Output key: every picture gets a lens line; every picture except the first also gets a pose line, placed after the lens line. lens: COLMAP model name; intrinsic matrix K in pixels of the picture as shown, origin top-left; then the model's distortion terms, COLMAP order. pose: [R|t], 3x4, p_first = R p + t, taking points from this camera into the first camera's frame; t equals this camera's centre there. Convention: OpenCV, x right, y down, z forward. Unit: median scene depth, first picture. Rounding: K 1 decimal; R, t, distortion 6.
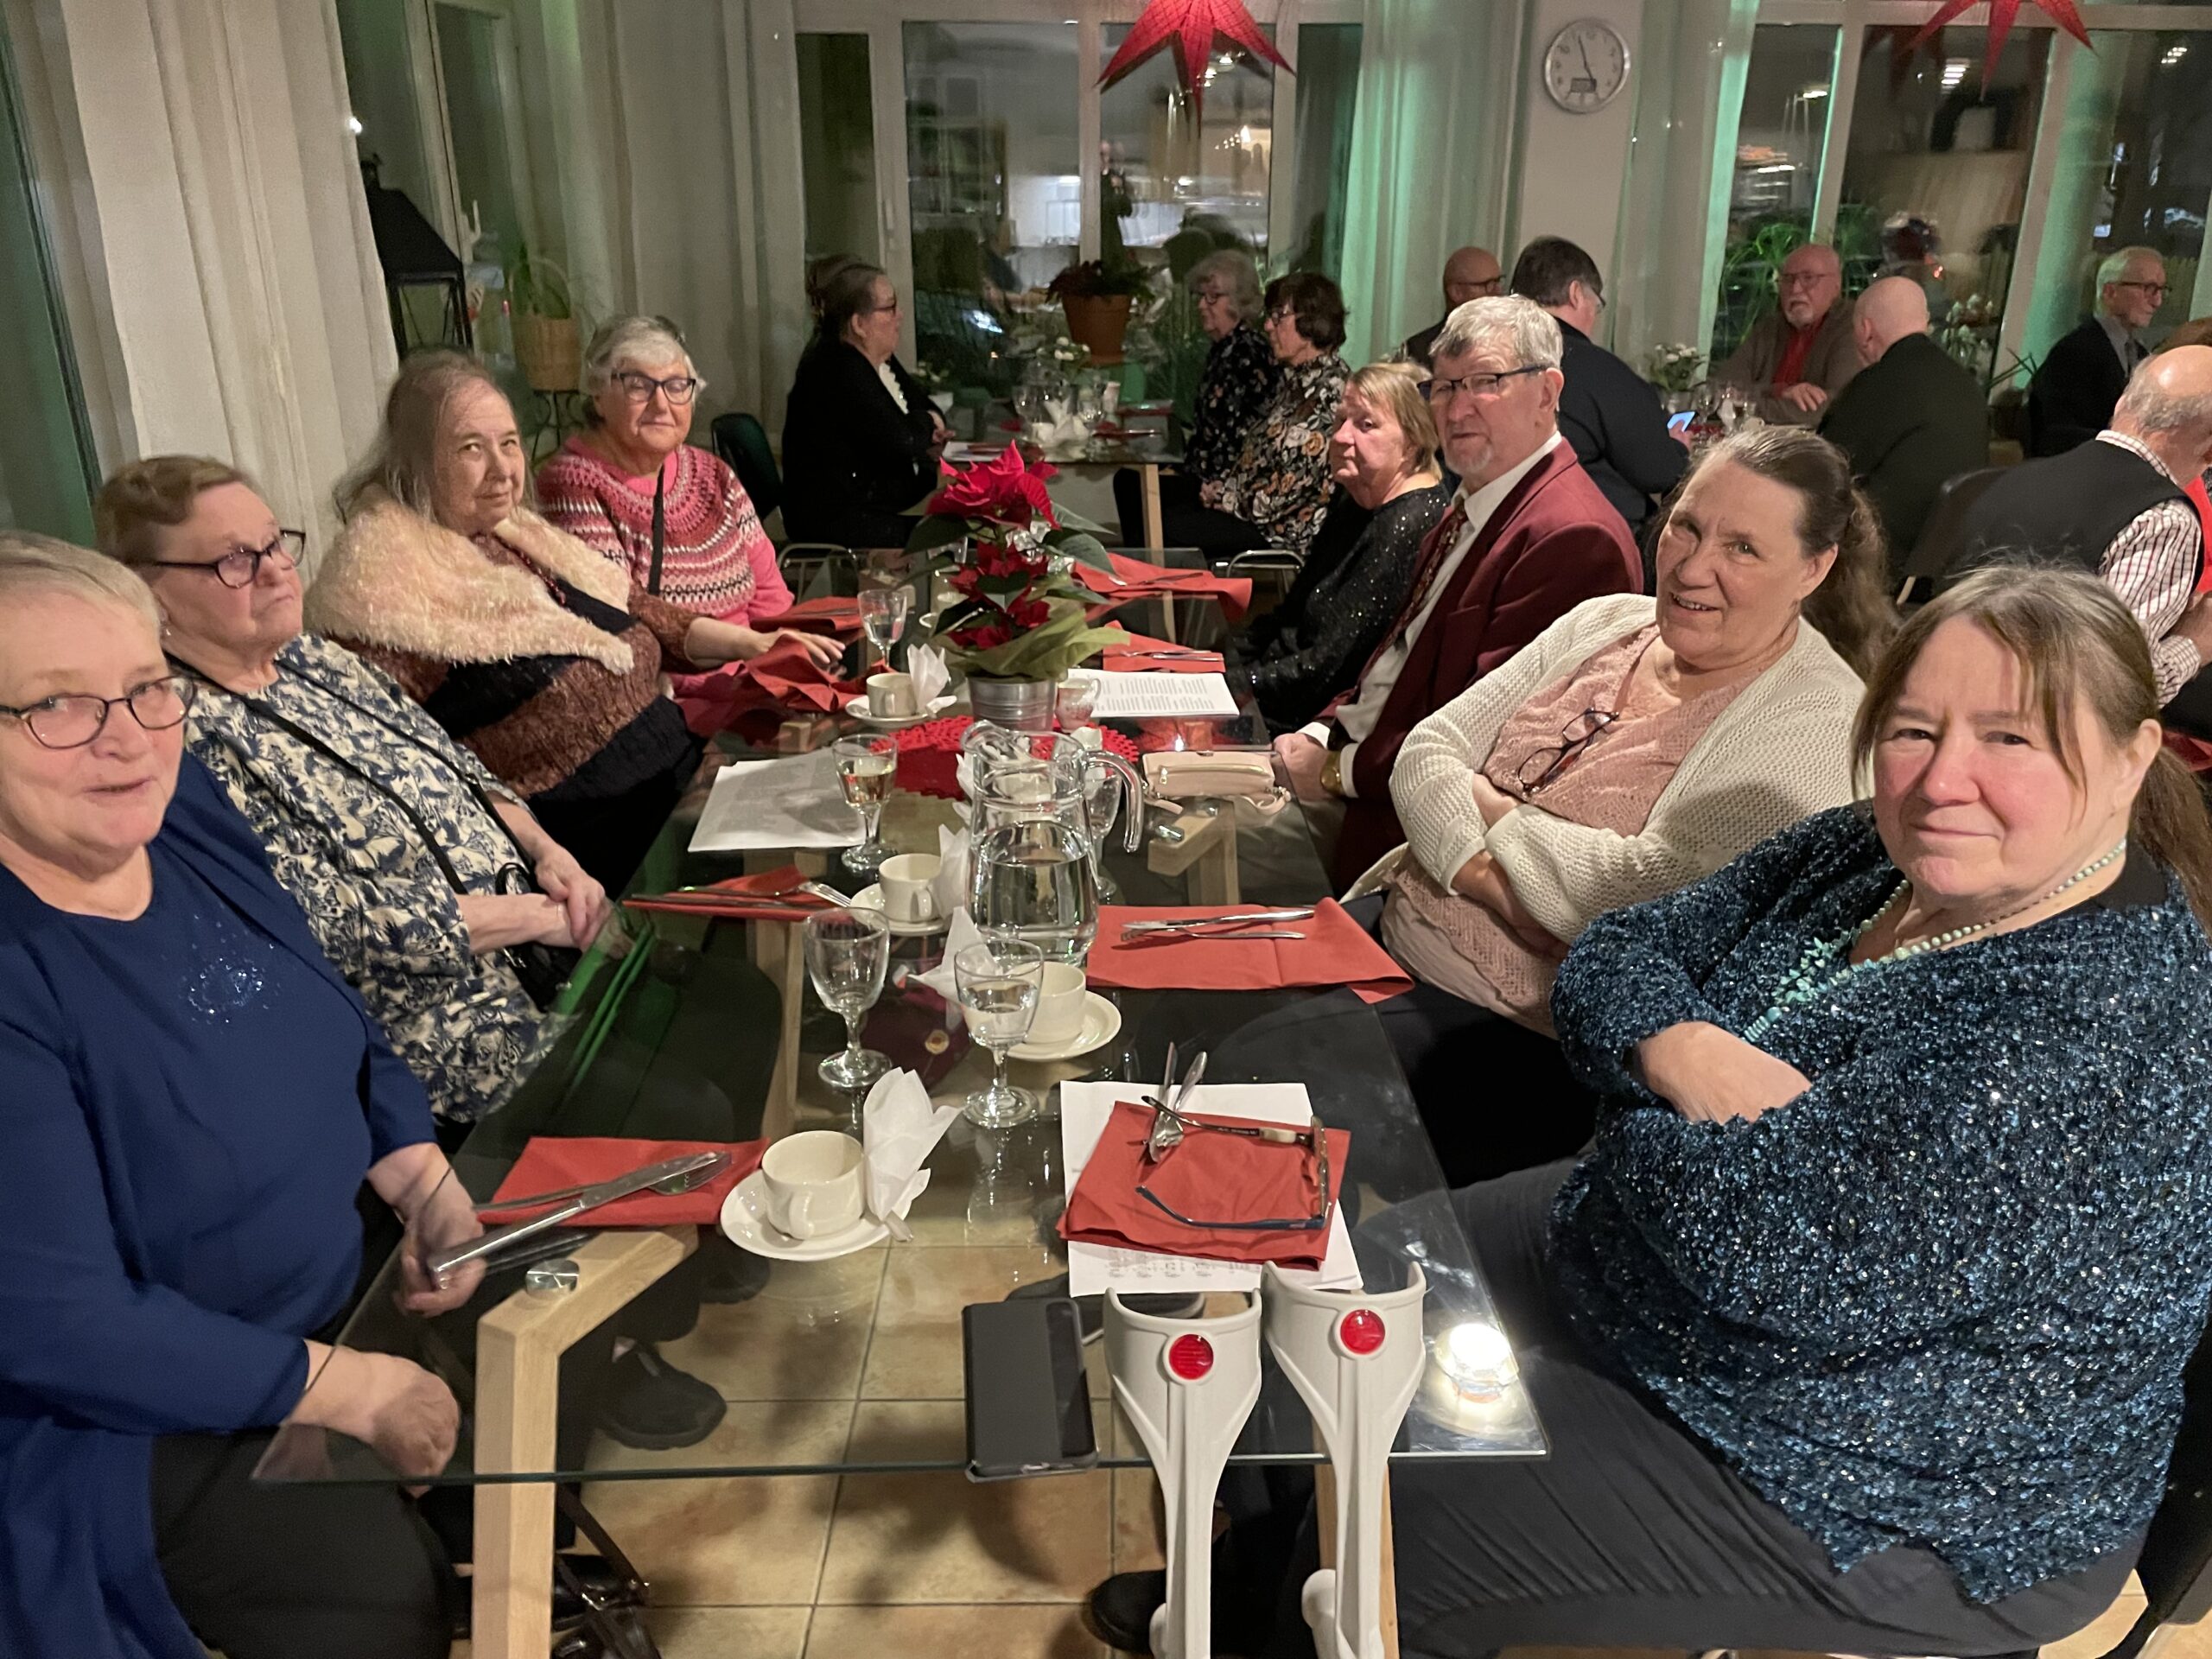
lens RADIAL K [[1670.7, 0, 1106.0], [0, 1670.7, 829.5], [0, 0, 1]] dist [0.000119, -0.218533]
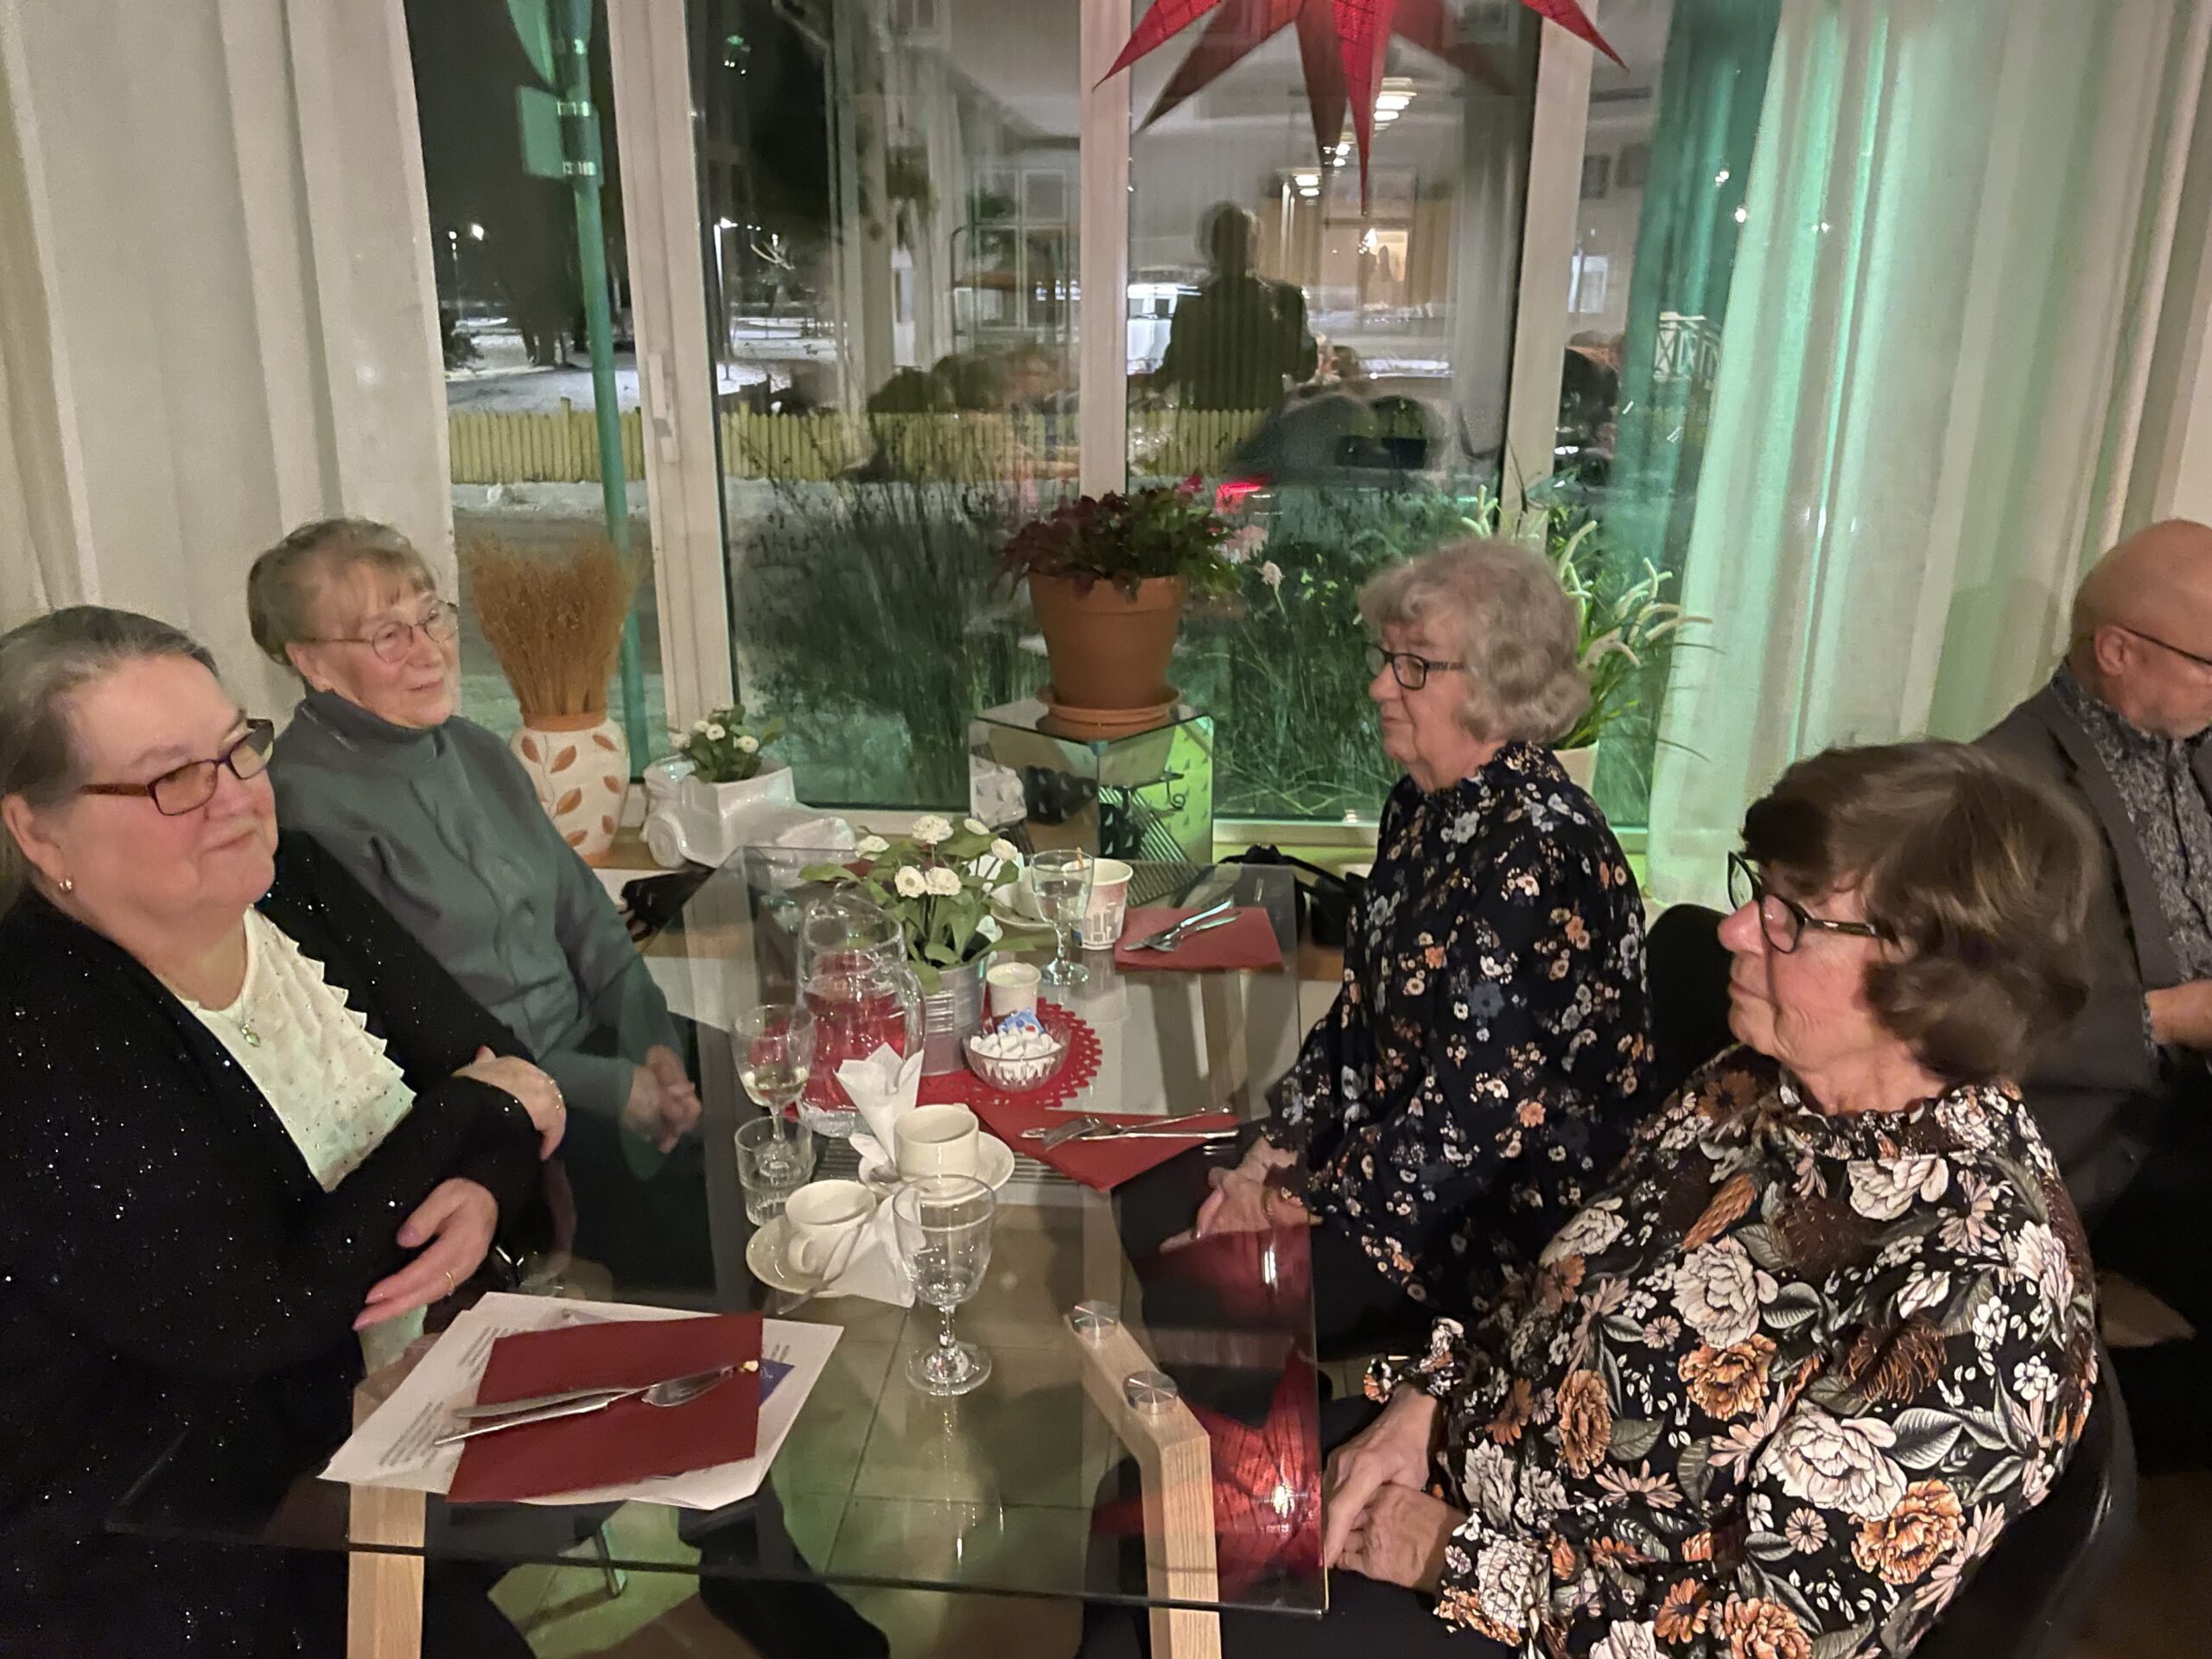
lens RADIAL K [[1670.7, 0, 1106.0], [0, 1670.7, 829.5], [0, 0, 1]] dist [0.000119, -0.218533]
pose [[0.997807, 0.020156, -0.063055, 0.025032], [-0.023781, 0.998075, -0.057279, -0.268255], [0.061779, 0.058652, 0.996365, 0.676898]]
